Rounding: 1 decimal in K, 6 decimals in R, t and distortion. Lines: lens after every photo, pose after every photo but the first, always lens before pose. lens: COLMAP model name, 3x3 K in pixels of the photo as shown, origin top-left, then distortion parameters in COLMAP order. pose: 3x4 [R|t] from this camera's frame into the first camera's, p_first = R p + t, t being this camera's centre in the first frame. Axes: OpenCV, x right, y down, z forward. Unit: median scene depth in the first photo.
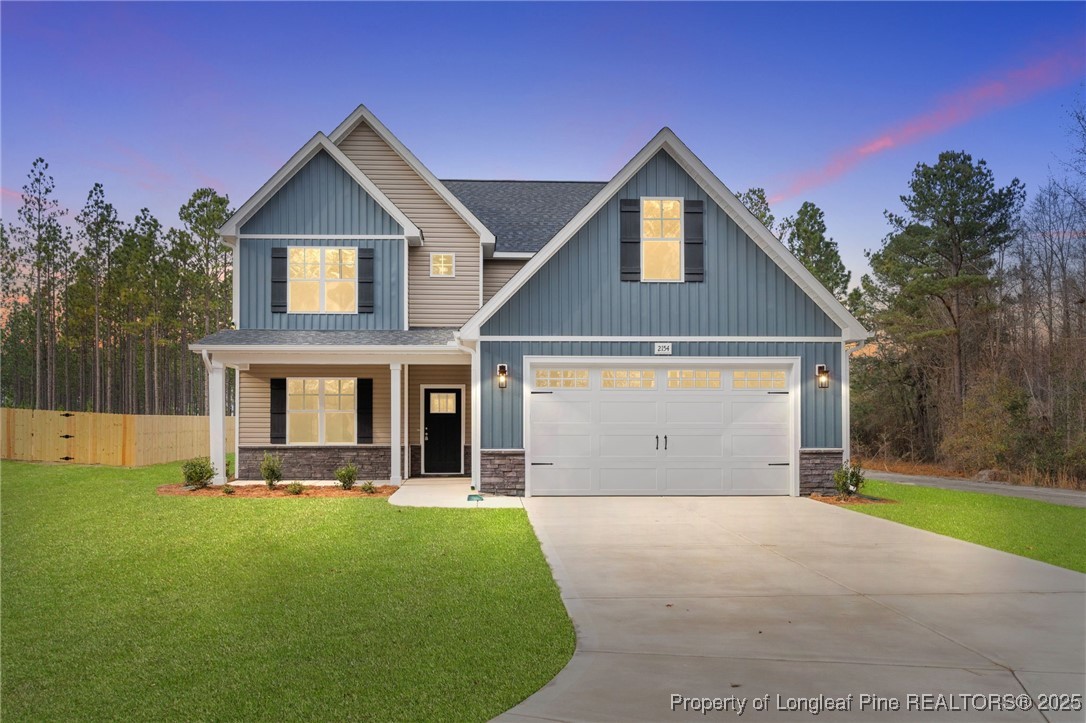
lens RADIAL K [[871.6, 0, 548.0], [0, 871.6, 364.8], [0, 0, 1]] dist [-0.001790, -0.002442]
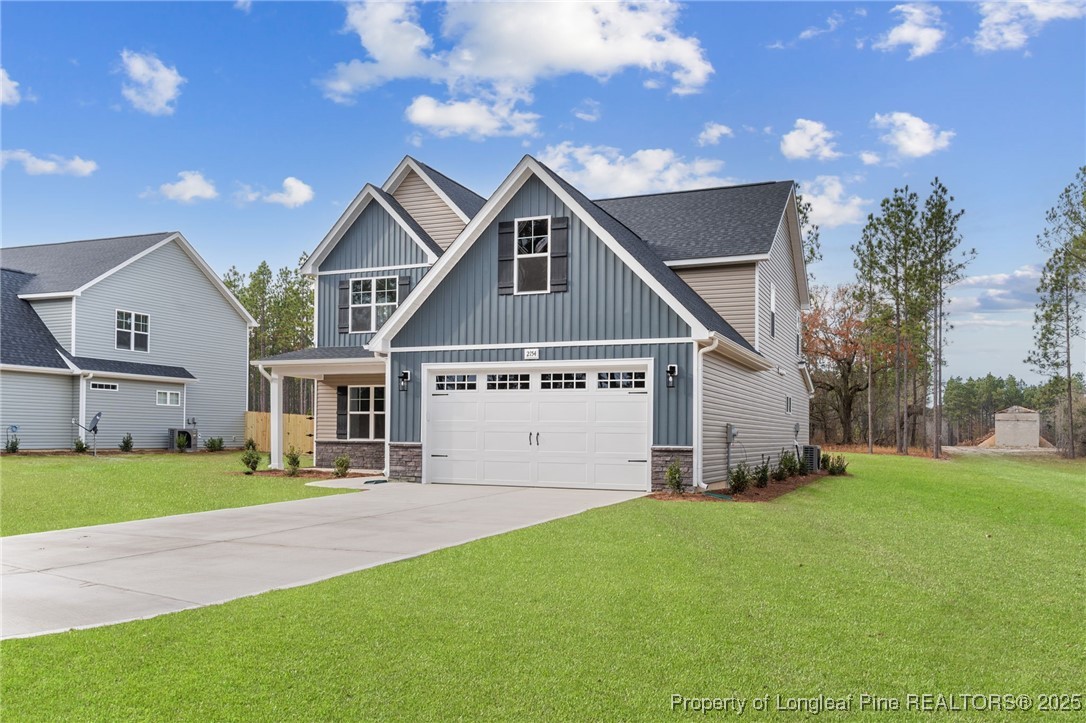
lens RADIAL K [[871.6, 0, 548.0], [0, 871.6, 364.8], [0, 0, 1]] dist [-0.001790, -0.002442]
pose [[0.905266, -0.024591, -0.424133, 0.616206], [0.020327, 0.999687, -0.014574, 0.011814], [0.424359, 0.004572, 0.905482, 0.005170]]
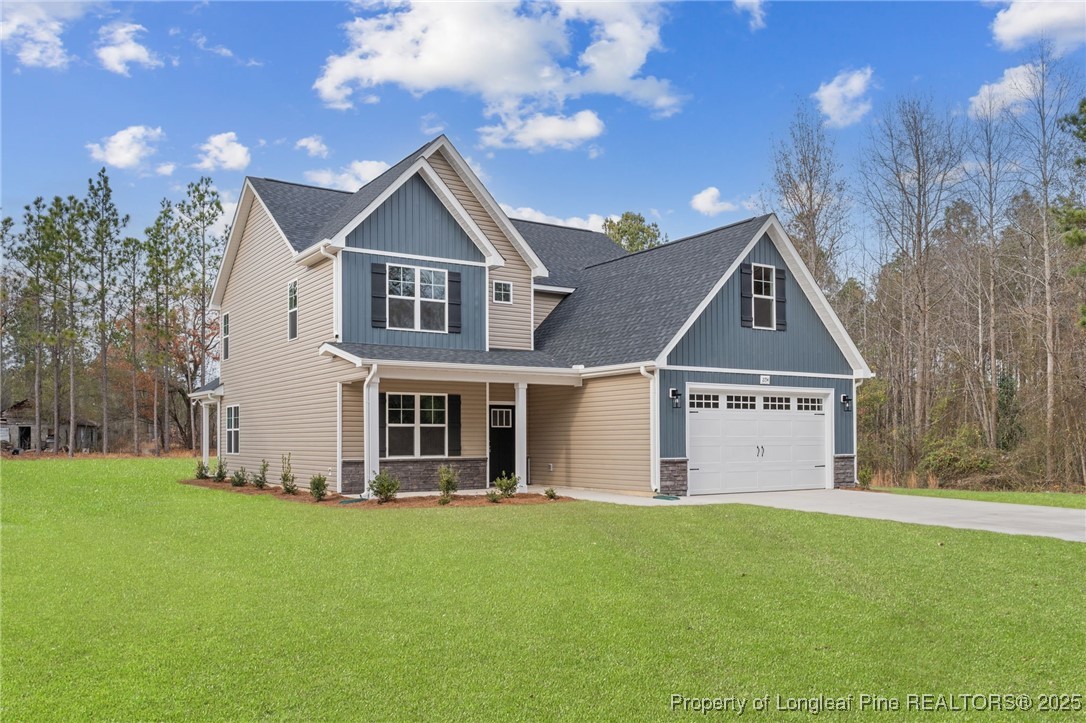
lens RADIAL K [[871.6, 0, 548.0], [0, 871.6, 364.8], [0, 0, 1]] dist [-0.001790, -0.002442]
pose [[0.859231, 0.040948, 0.509947, -0.814607], [-0.033681, 0.999157, -0.023481, 0.000744], [-0.510478, 0.003000, 0.859886, 0.035404]]
